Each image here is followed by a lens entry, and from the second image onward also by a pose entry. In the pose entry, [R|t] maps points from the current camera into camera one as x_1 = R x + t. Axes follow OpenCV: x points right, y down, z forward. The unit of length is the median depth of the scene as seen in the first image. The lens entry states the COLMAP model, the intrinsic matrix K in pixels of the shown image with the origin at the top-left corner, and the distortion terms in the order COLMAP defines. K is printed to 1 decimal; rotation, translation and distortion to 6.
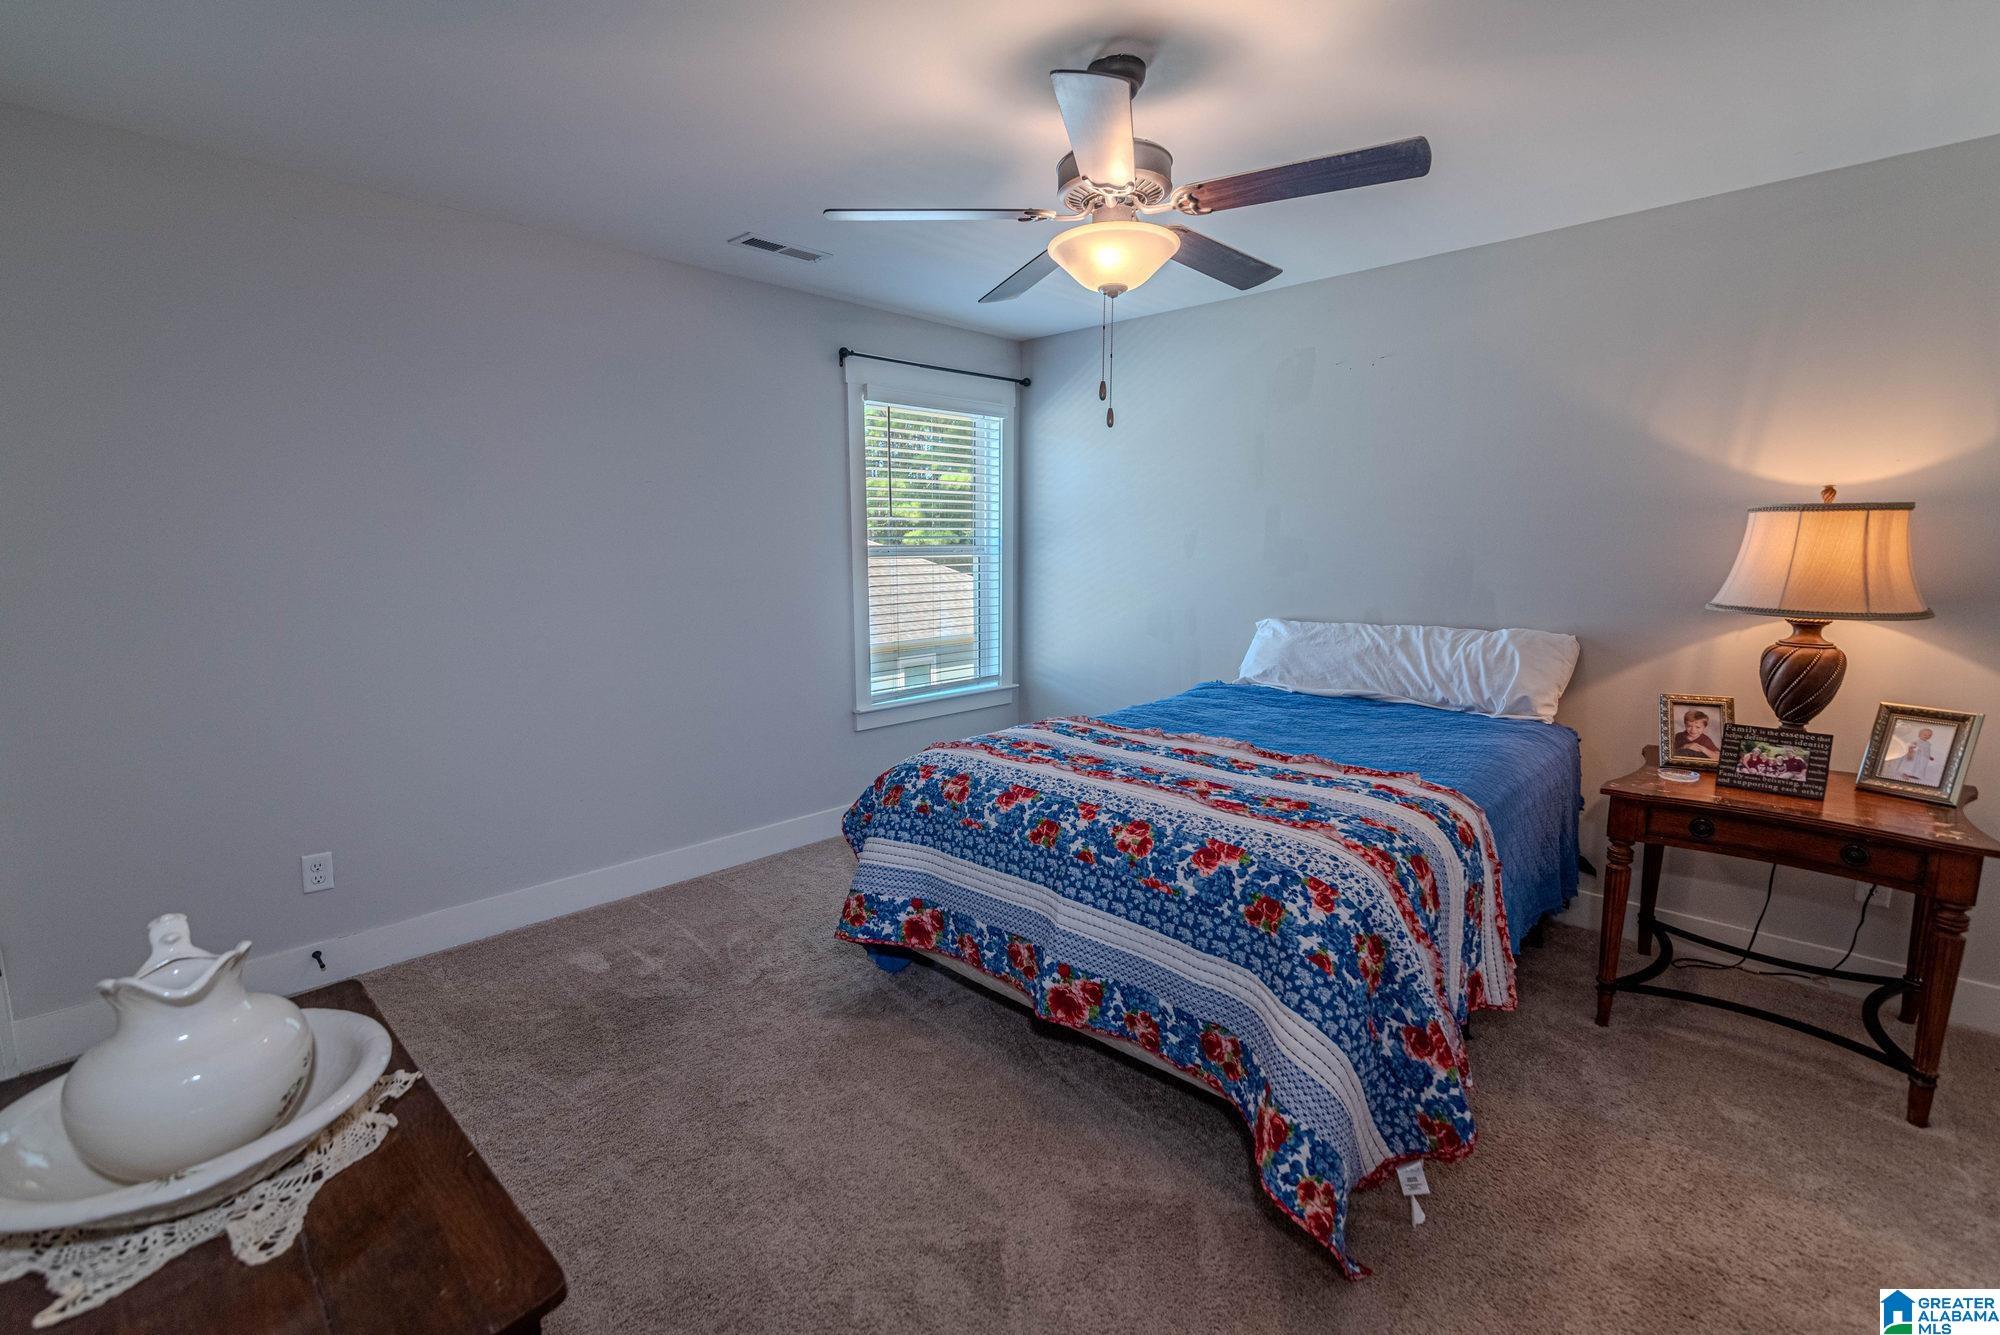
lens RADIAL K [[897.2, 0, 996.2], [0, 897.2, 671.3], [0, 0, 1]] dist [0.014354, -0.001096]
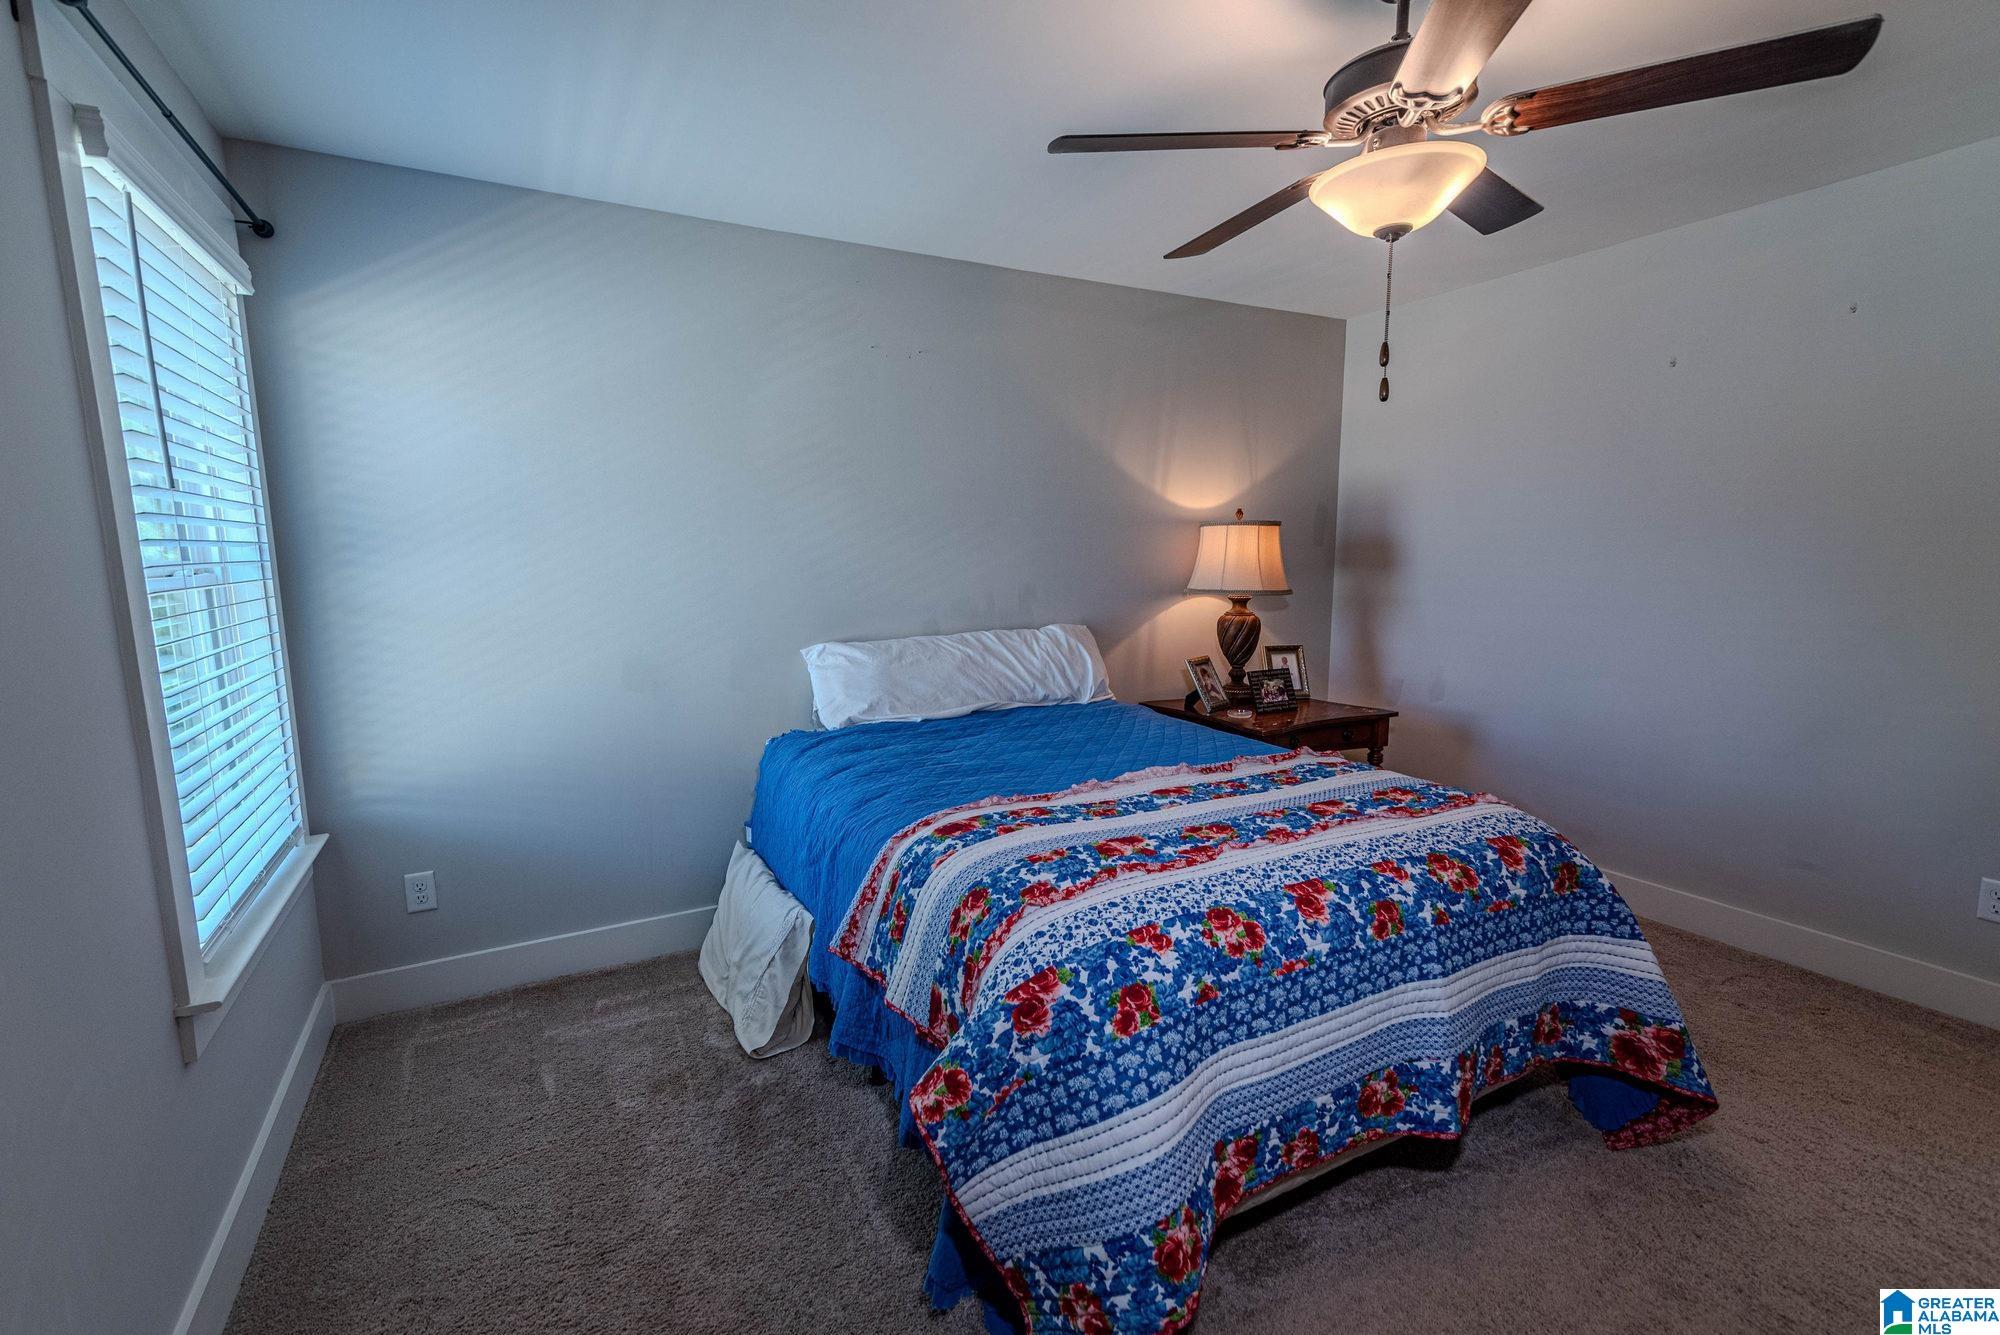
lens RADIAL K [[897.2, 0, 1004.2], [0, 897.2, 667.4], [0, 0, 1]] dist [0.014354, -0.001096]
pose [[0.297235, -0.127600, 0.946240, -0.671331], [0.146714, 0.985364, 0.086790, -0.132702], [-0.943465, 0.113029, 0.311605, 0.940953]]
